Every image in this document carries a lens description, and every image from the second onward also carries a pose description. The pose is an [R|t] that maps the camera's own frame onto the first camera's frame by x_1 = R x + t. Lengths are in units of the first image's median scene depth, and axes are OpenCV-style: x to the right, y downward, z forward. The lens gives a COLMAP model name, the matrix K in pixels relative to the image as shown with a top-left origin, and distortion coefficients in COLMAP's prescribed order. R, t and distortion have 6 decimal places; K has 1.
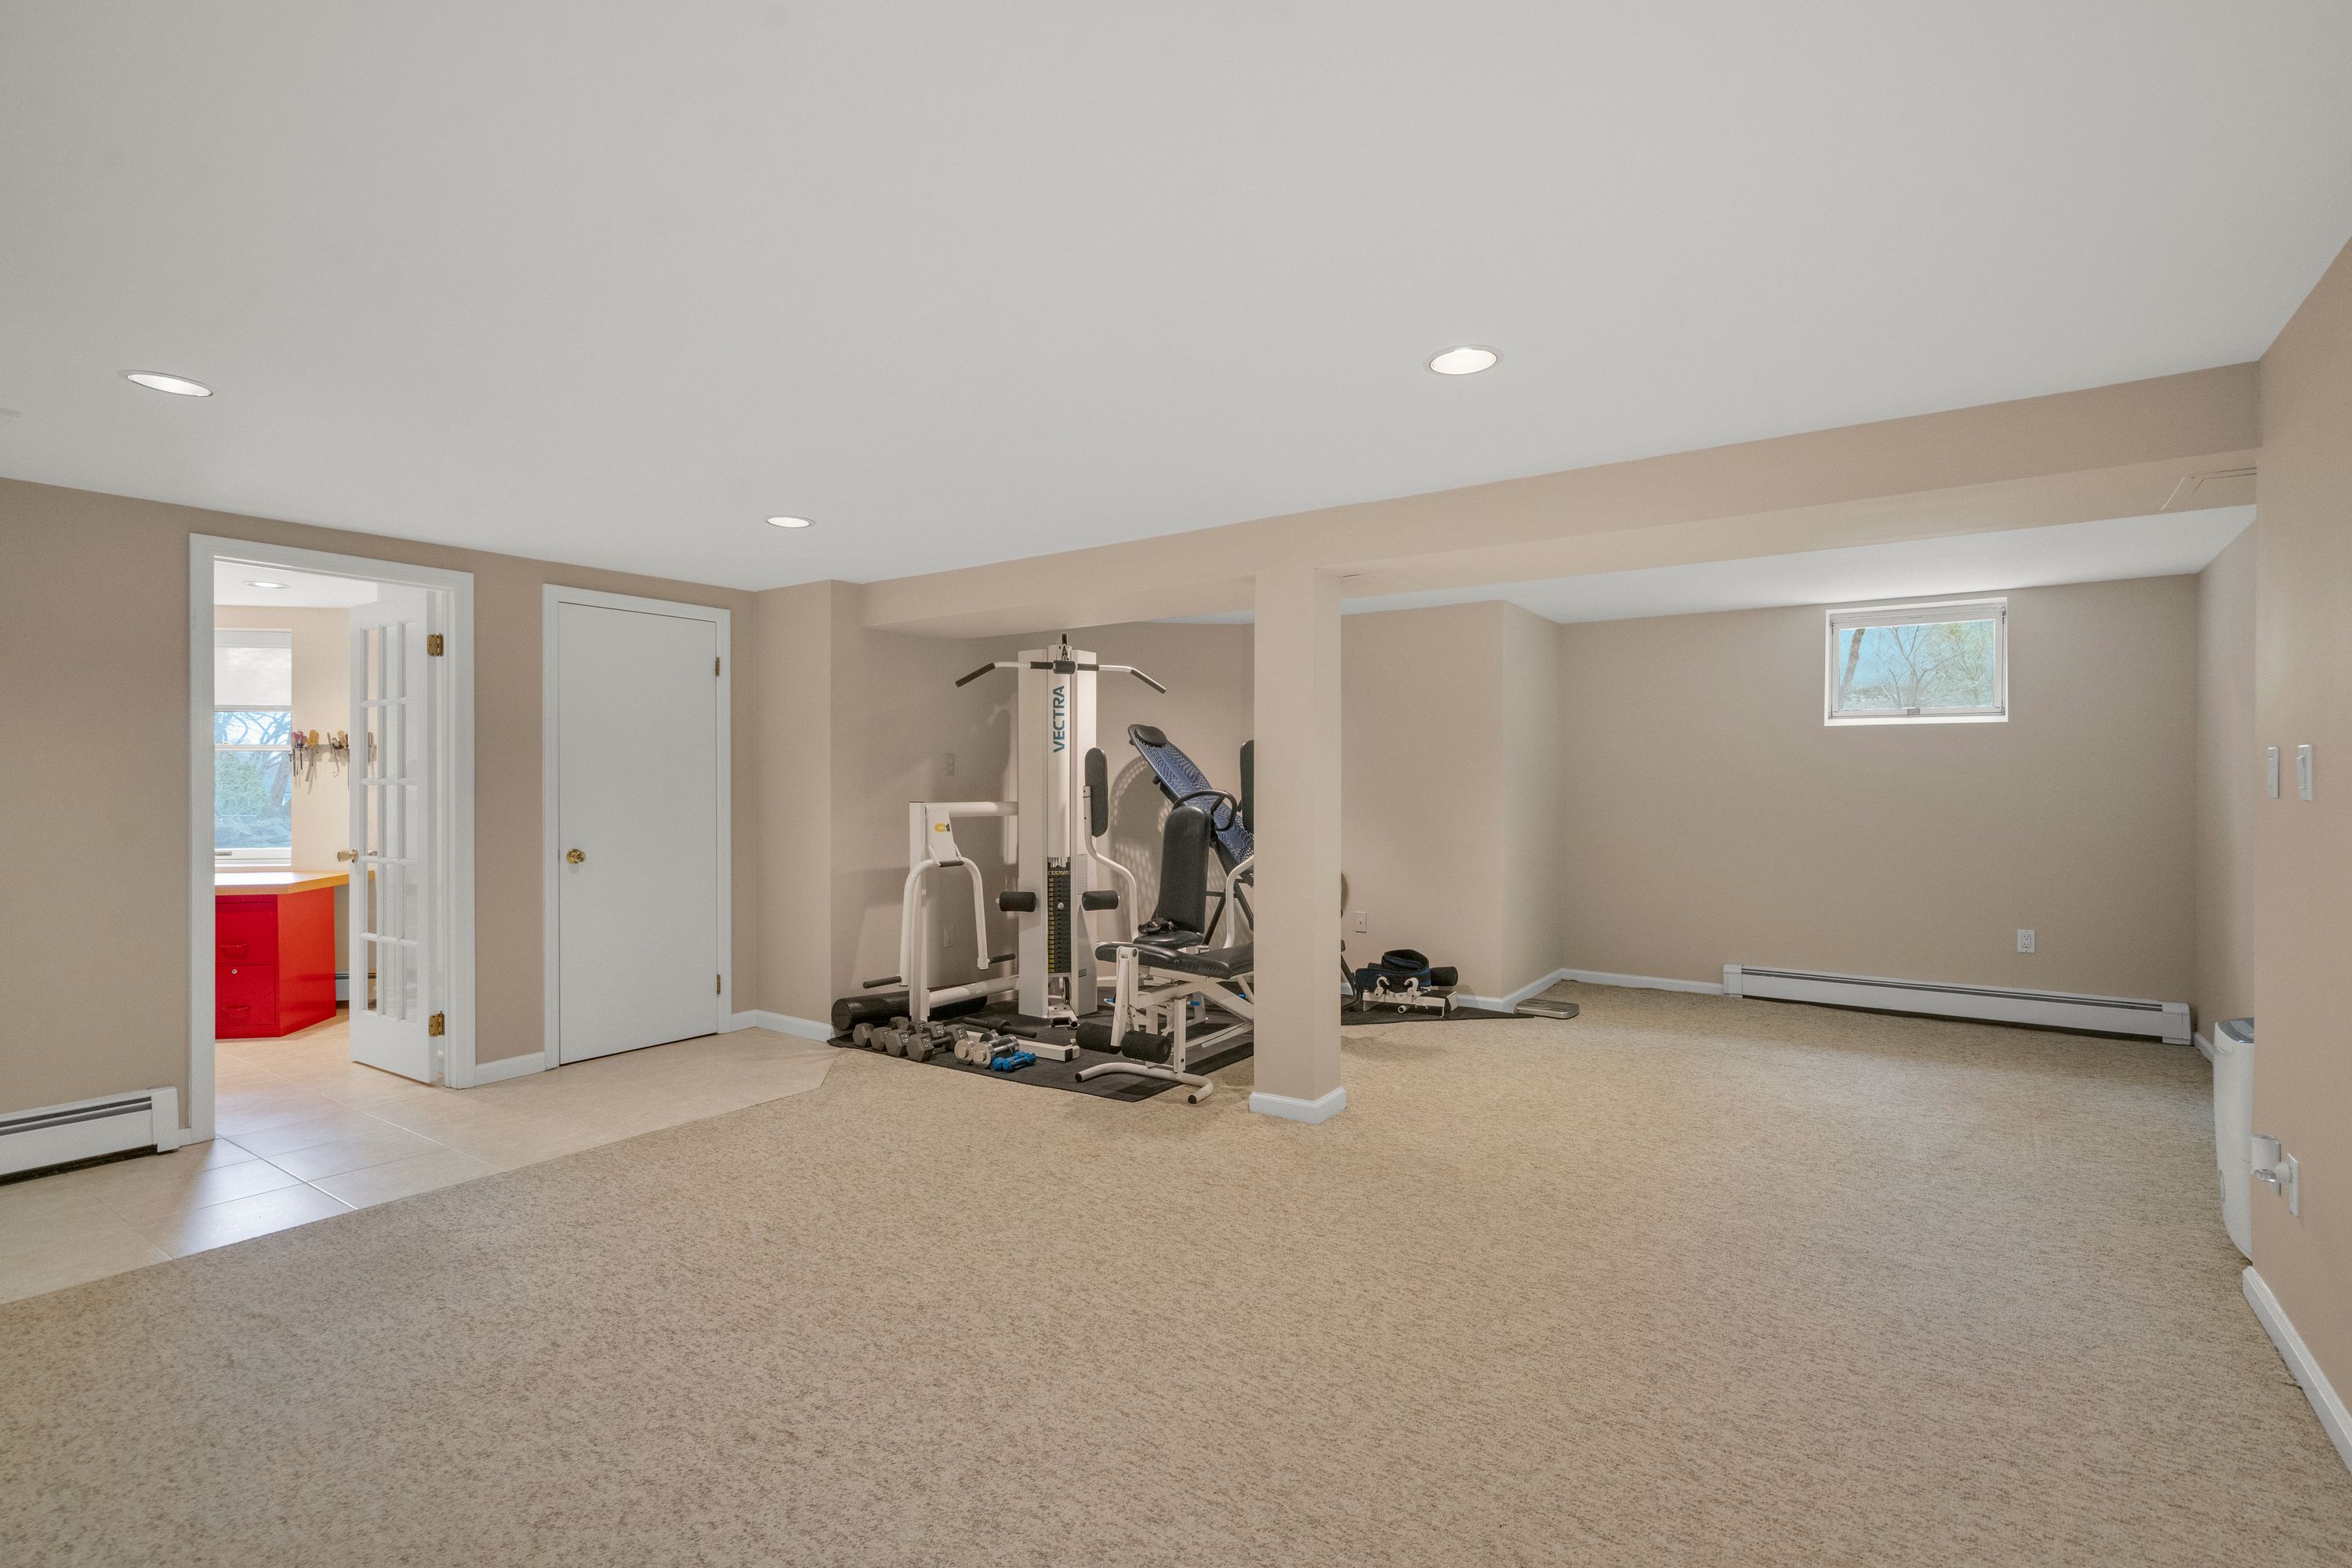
lens RADIAL K [[1093.5, 0, 1174.9], [0, 1093.5, 793.7], [0, 0, 1]] dist [0.000522, 0.000164]
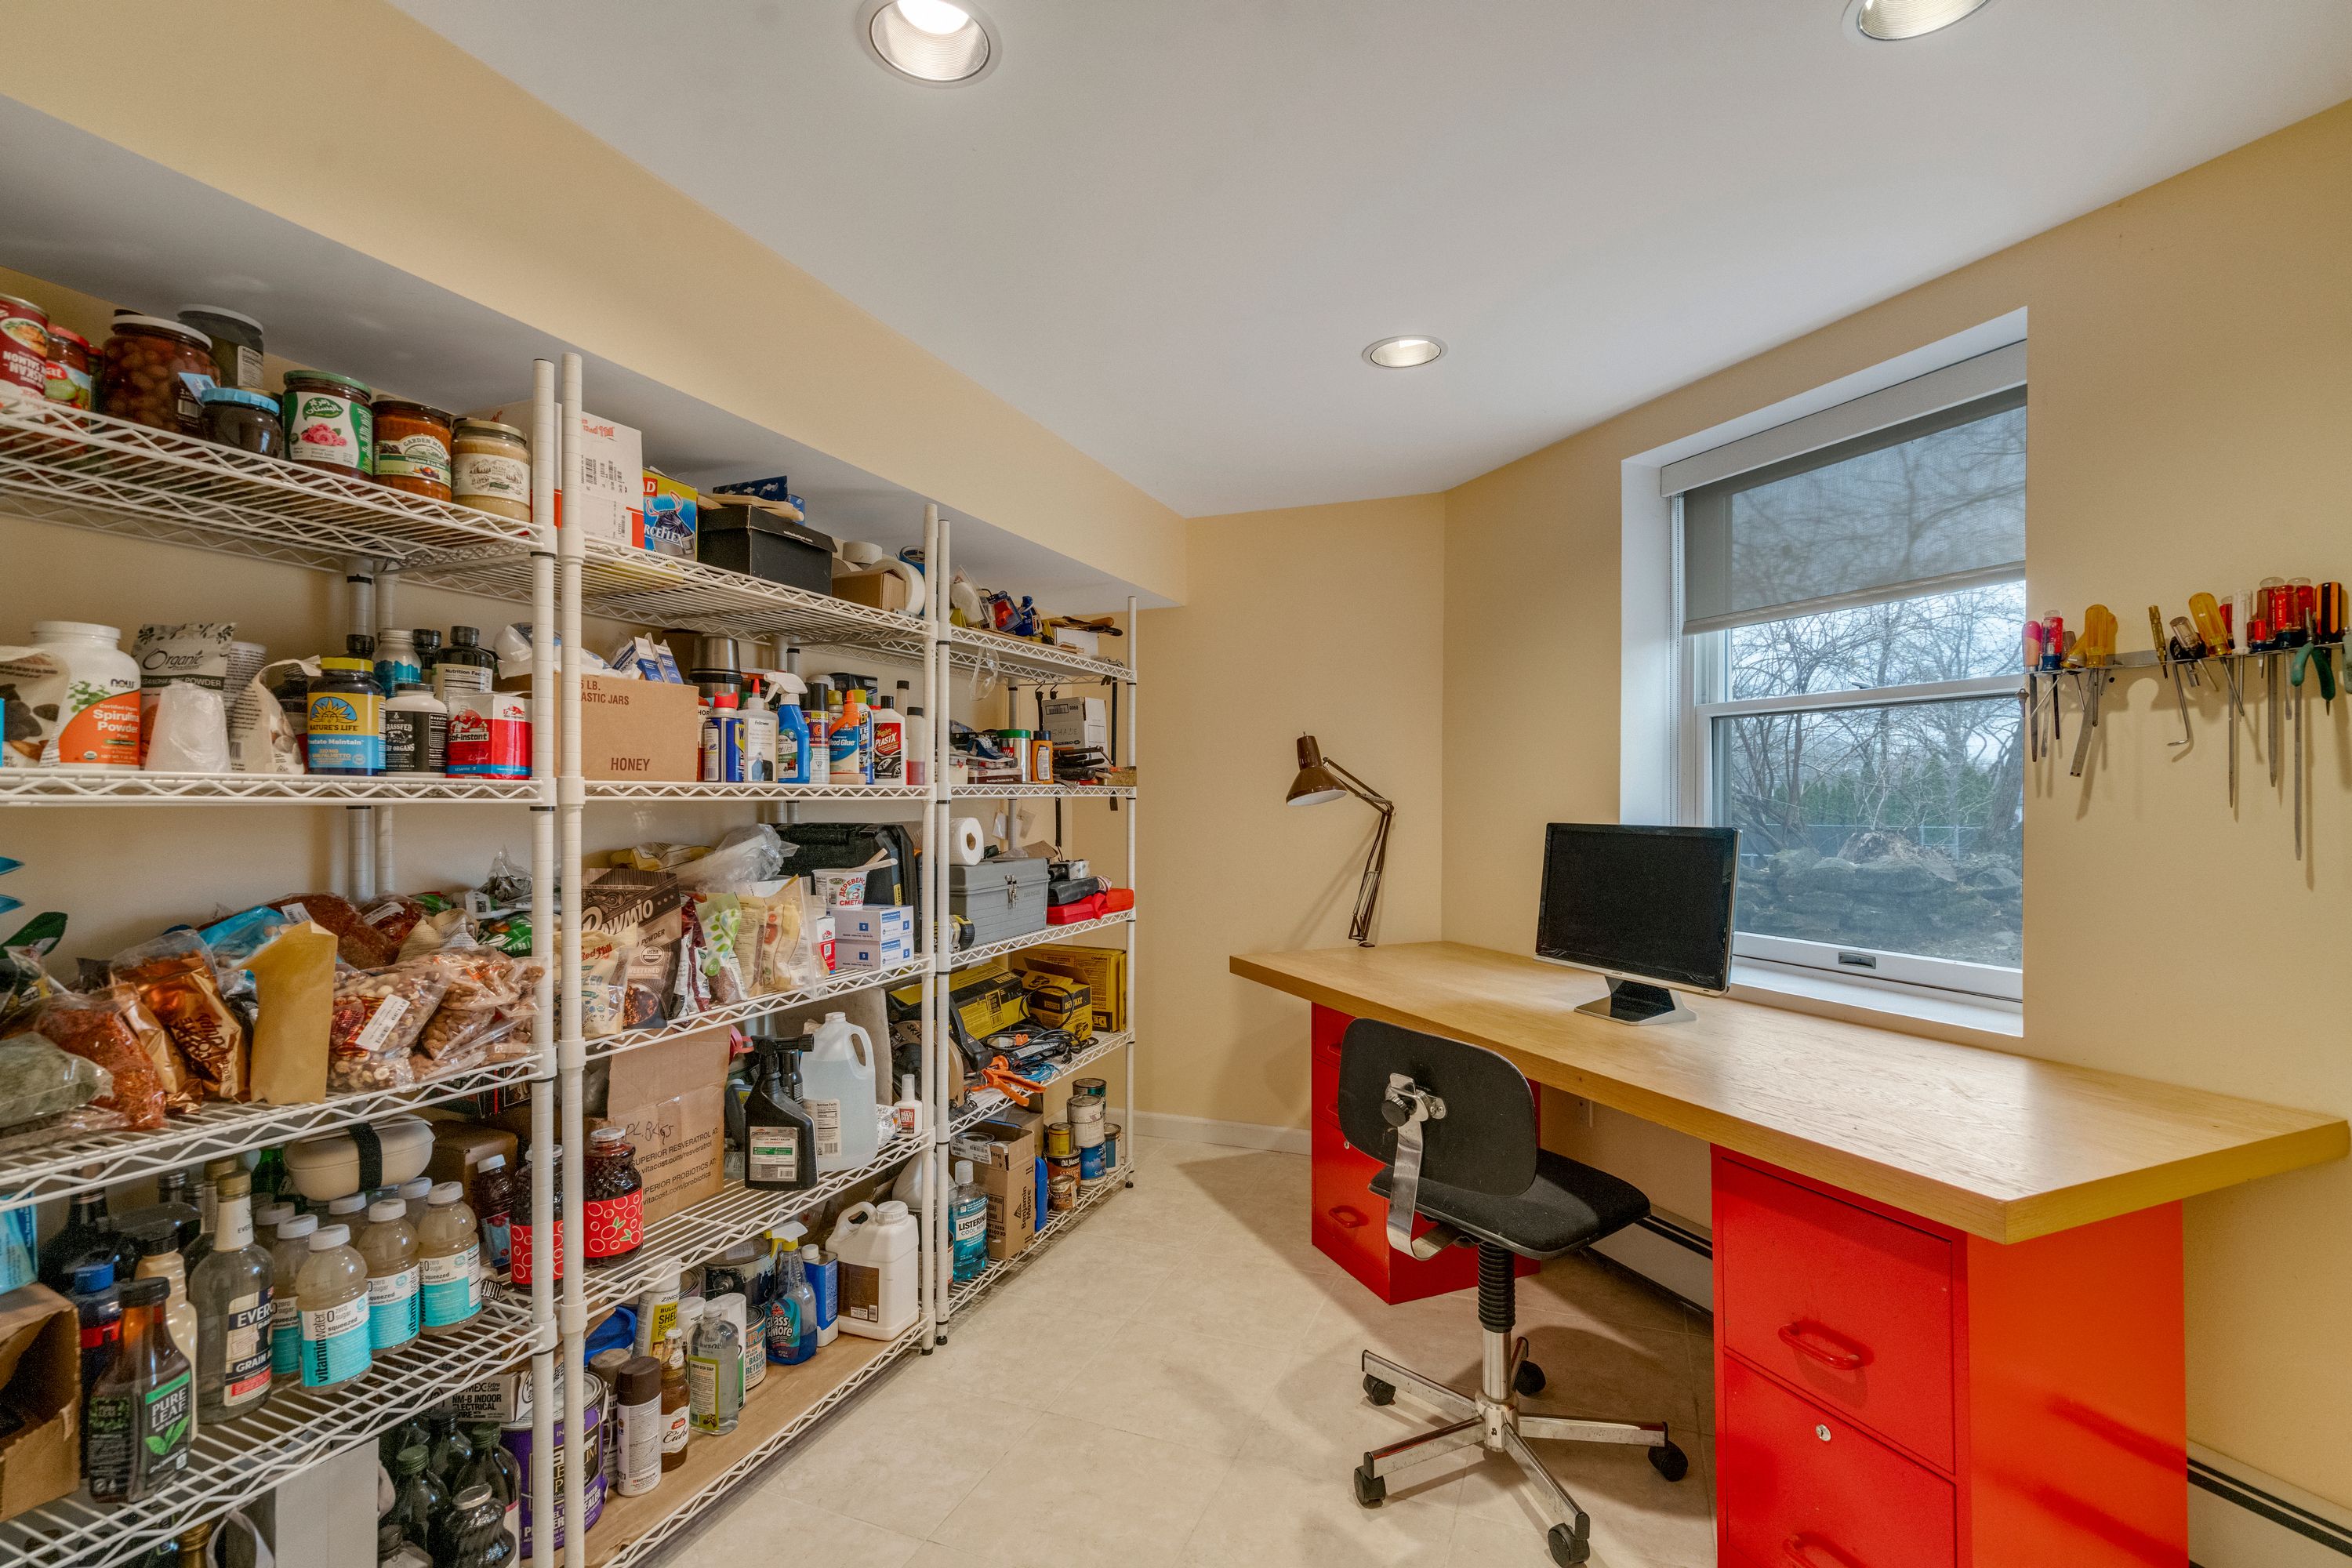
lens RADIAL K [[1093.5, 0, 1174.9], [0, 1093.5, 793.7], [0, 0, 1]] dist [0.000522, 0.000164]
pose [[0.227662, -0.002275, -0.973738, -0.551185], [-0.008114, 0.999958, -0.004233, -0.003501], [0.973706, 0.008865, 0.227634, 0.683160]]
